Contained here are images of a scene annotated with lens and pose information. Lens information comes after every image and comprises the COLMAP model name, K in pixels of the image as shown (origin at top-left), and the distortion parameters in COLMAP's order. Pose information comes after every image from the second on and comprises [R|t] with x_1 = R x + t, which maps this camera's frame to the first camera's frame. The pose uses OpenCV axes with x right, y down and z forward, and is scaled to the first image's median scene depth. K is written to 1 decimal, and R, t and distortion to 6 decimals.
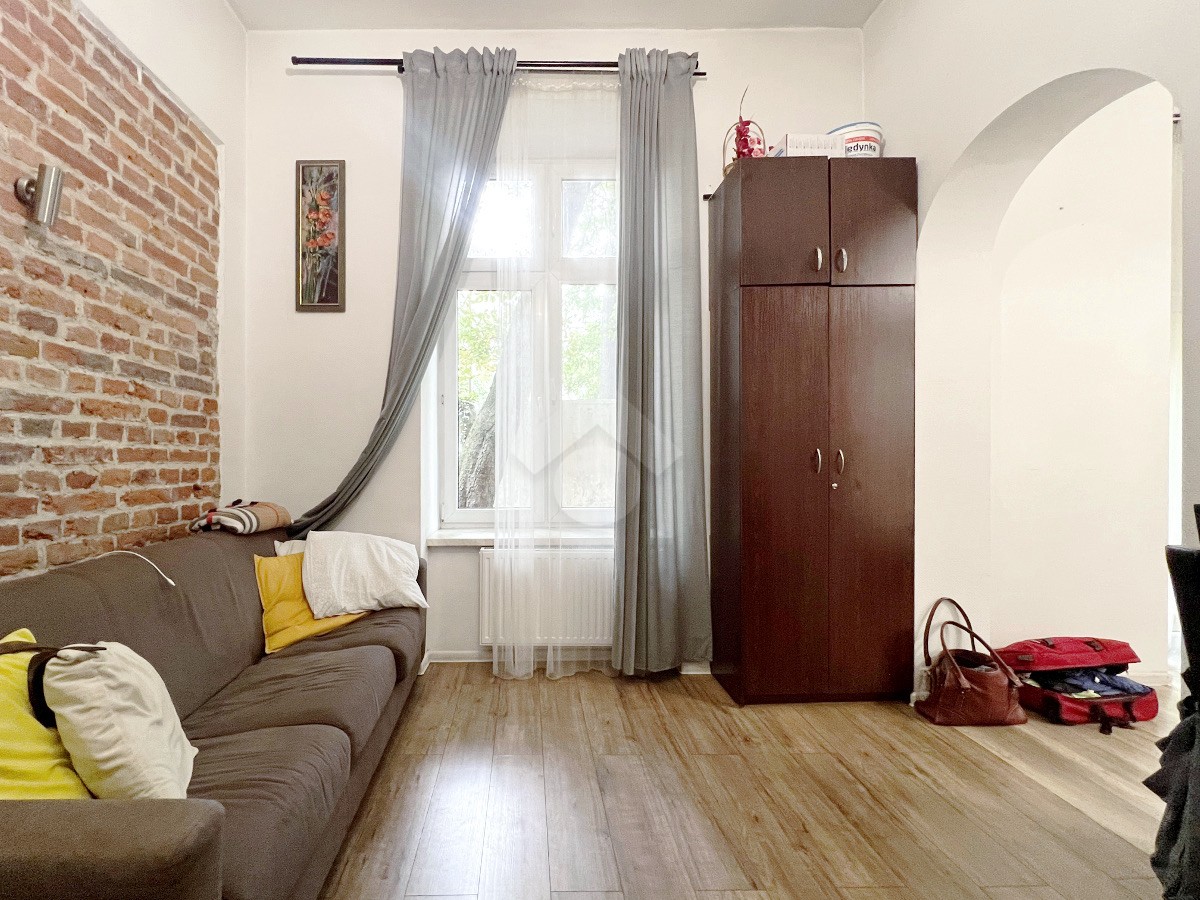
lens RADIAL K [[633.8, 0, 595.9], [0, 633.8, 455.1], [0, 0, 1]] dist [-0.004434, 0.001898]
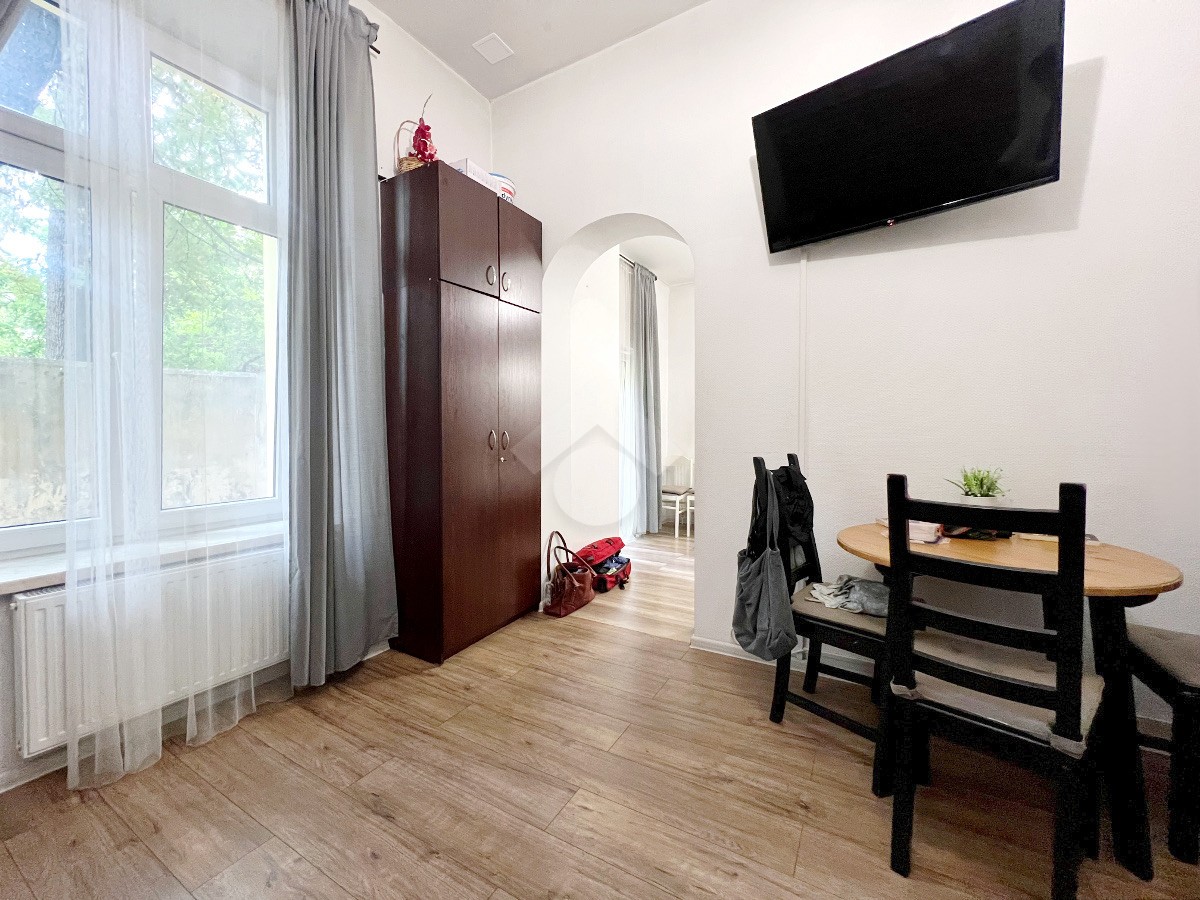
lens RADIAL K [[483.4, 0, 595.3], [0, 483.4, 437.3], [0, 0, 1]] dist [-0.003660, 0.000447]
pose [[0.474770, -0.009875, 0.880055, -0.388104], [0.000167, 0.999938, 0.011131, -0.004385], [-0.880110, -0.005138, 0.474742, 0.383246]]
